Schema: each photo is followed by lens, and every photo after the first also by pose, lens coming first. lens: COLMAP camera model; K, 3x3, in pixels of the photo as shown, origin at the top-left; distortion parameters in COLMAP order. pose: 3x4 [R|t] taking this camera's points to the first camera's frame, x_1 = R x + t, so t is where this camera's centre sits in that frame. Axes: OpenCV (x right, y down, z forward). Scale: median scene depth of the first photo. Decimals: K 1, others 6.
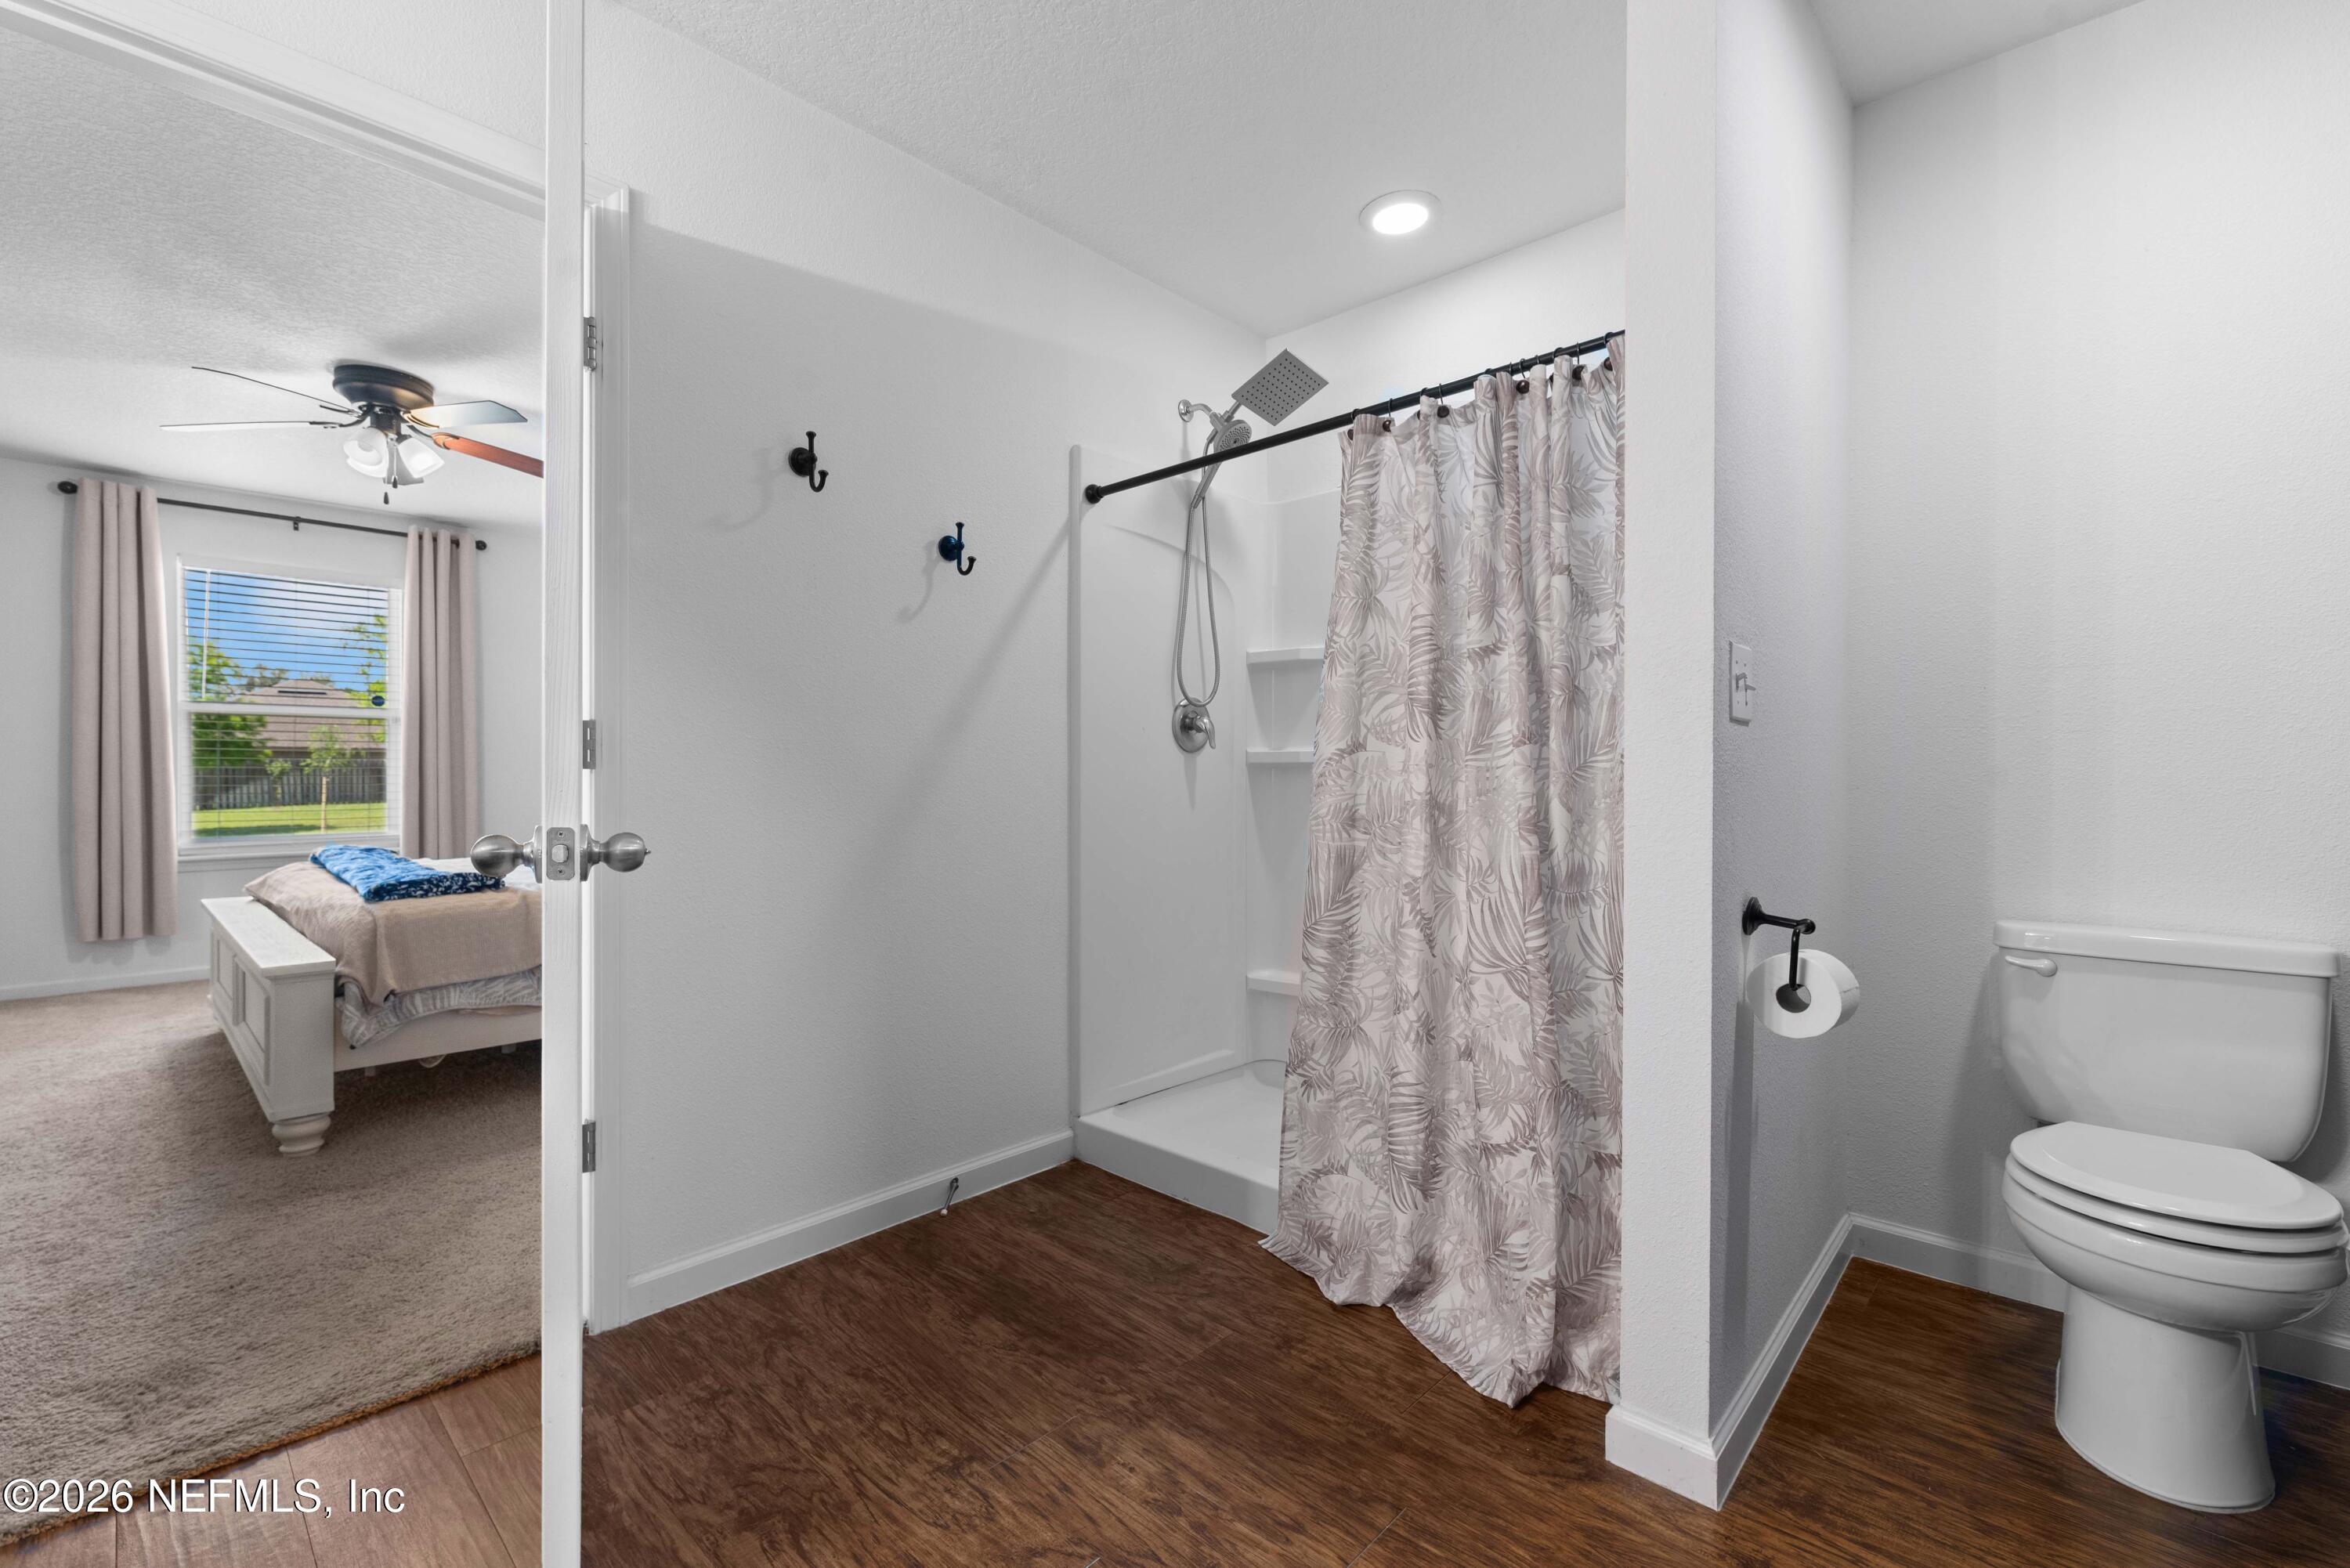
lens RADIAL K [[998.2, 0, 1175.0], [0, 998.2, 784.0], [0, 0, 1]] dist [-0.000922, 0.000146]
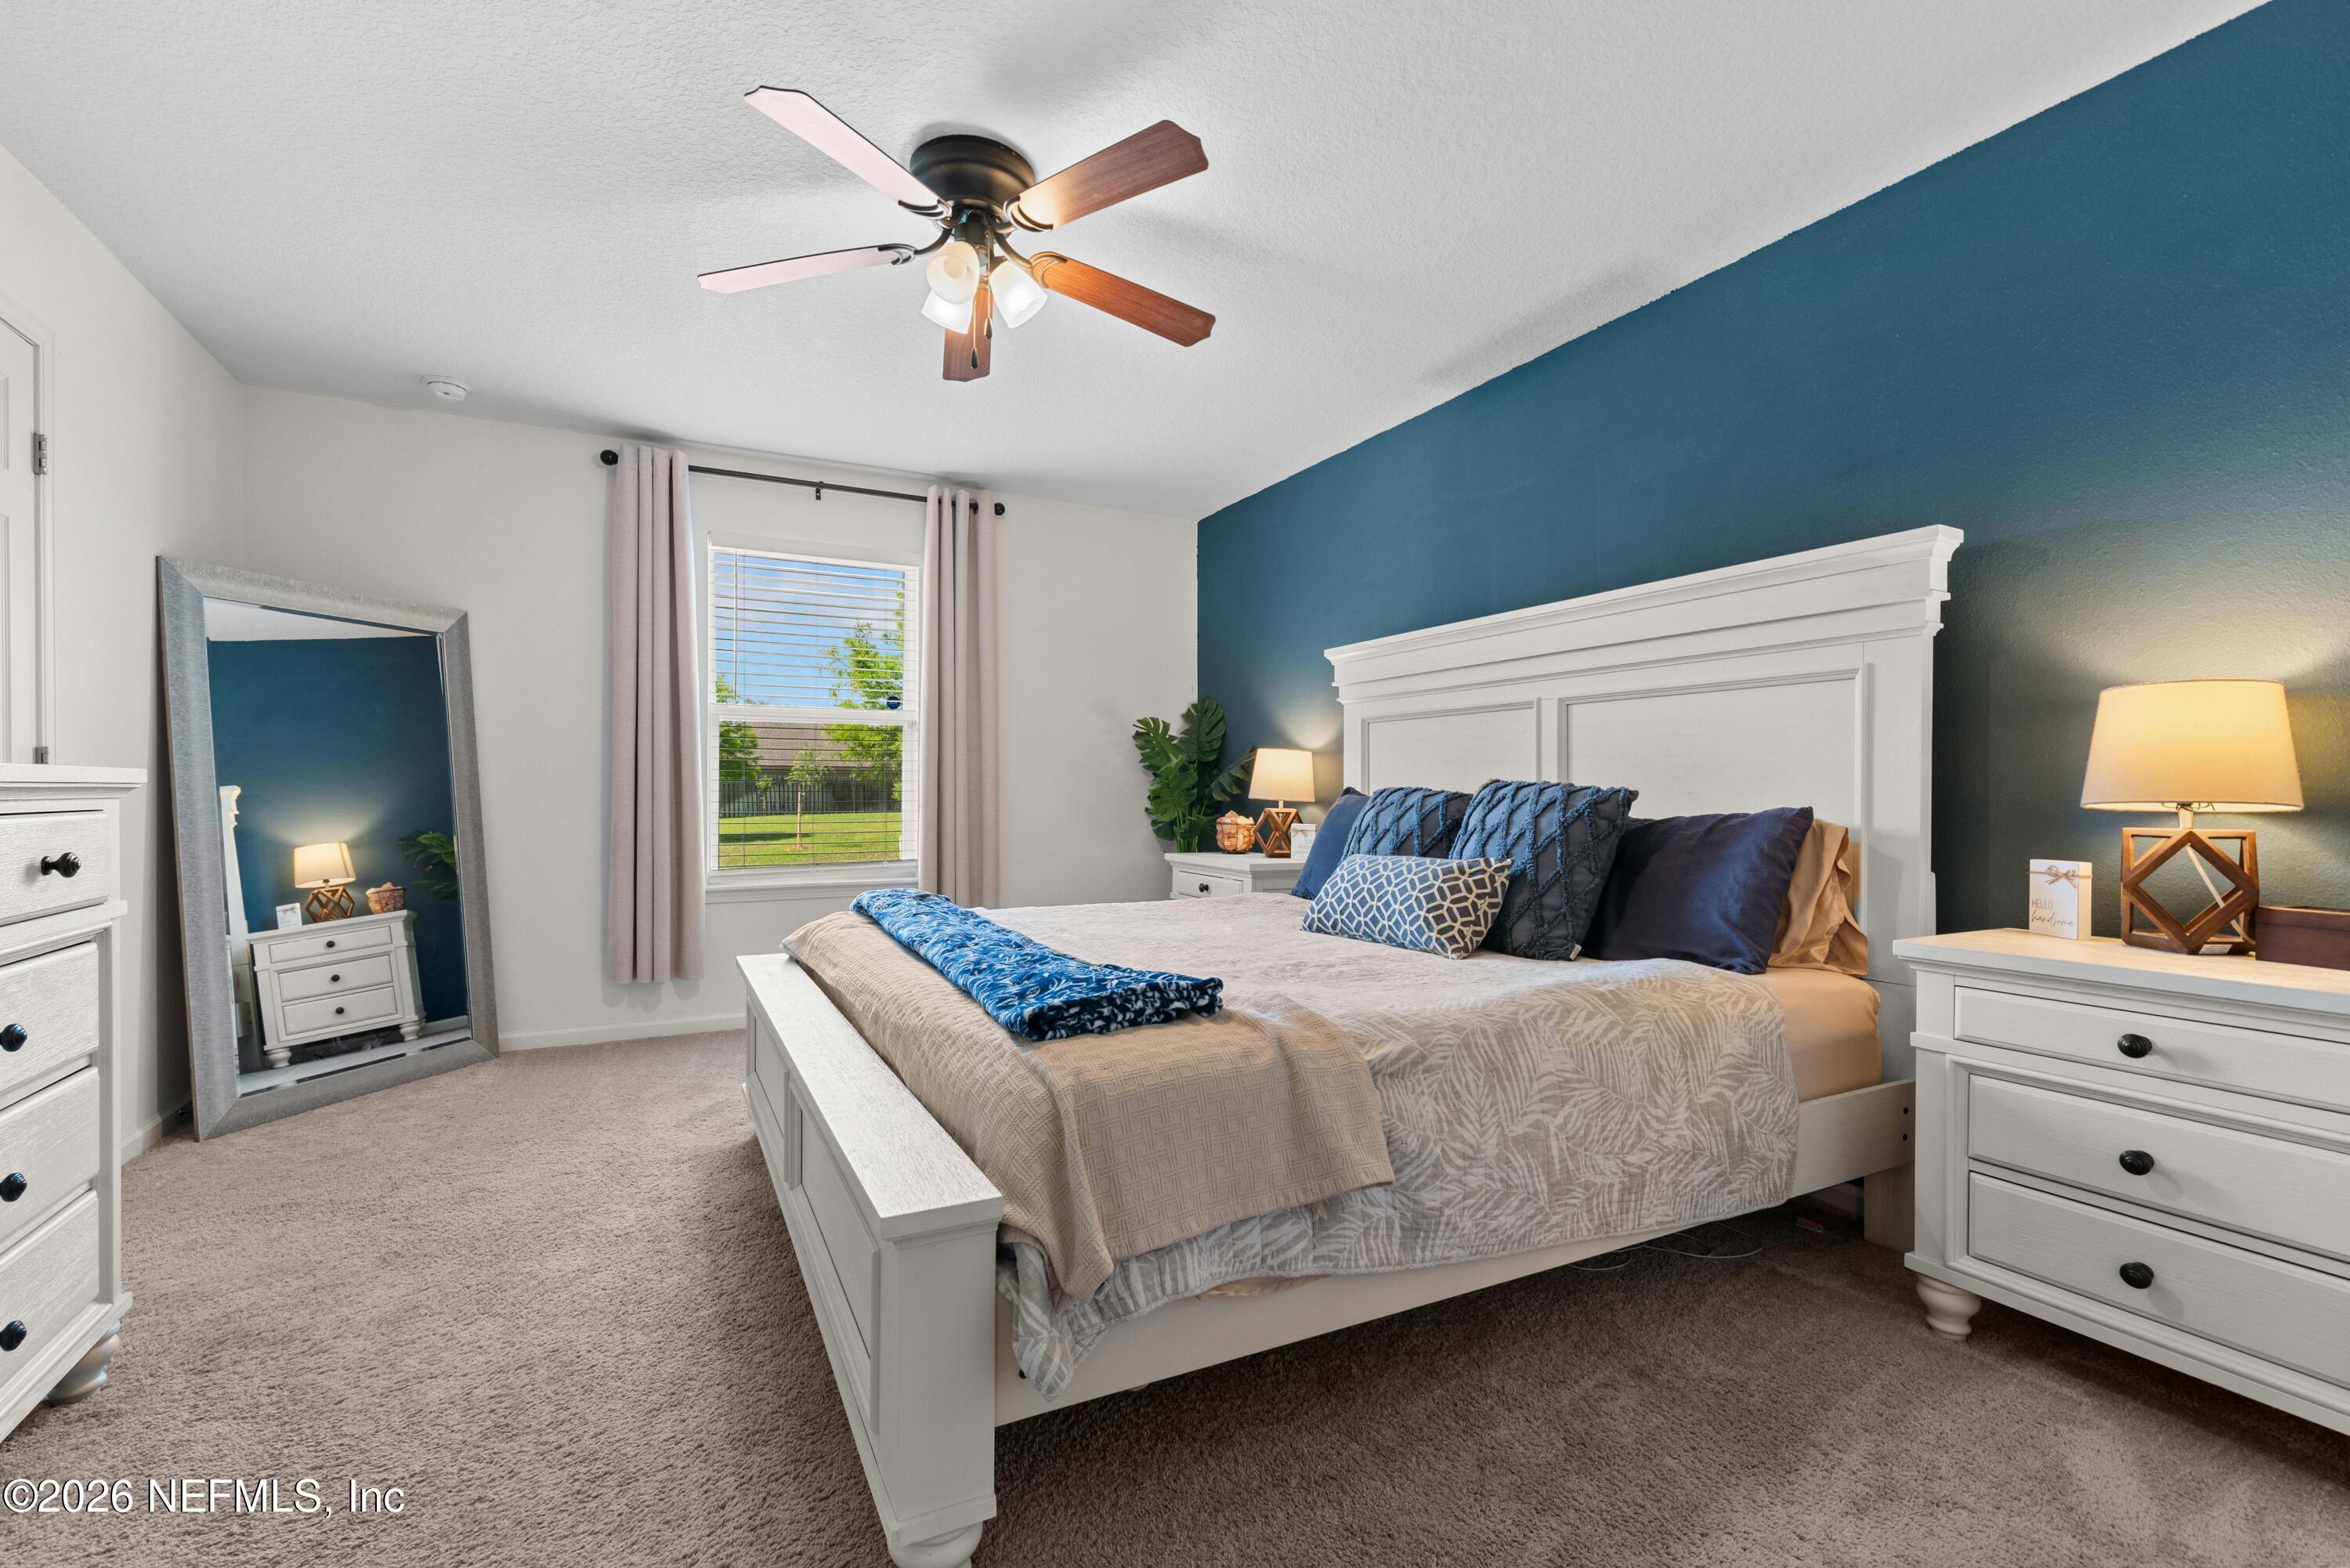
lens RADIAL K [[1009.8, 0, 1180.6], [0, 1009.8, 800.1], [0, 0, 1]] dist [-0.001206, -0.000221]
pose [[0.943913, 0.005801, -0.330143, -0.418639], [-0.005780, 0.999983, 0.001046, -0.005332], [0.330144, 0.000921, 0.943930, 0.401489]]
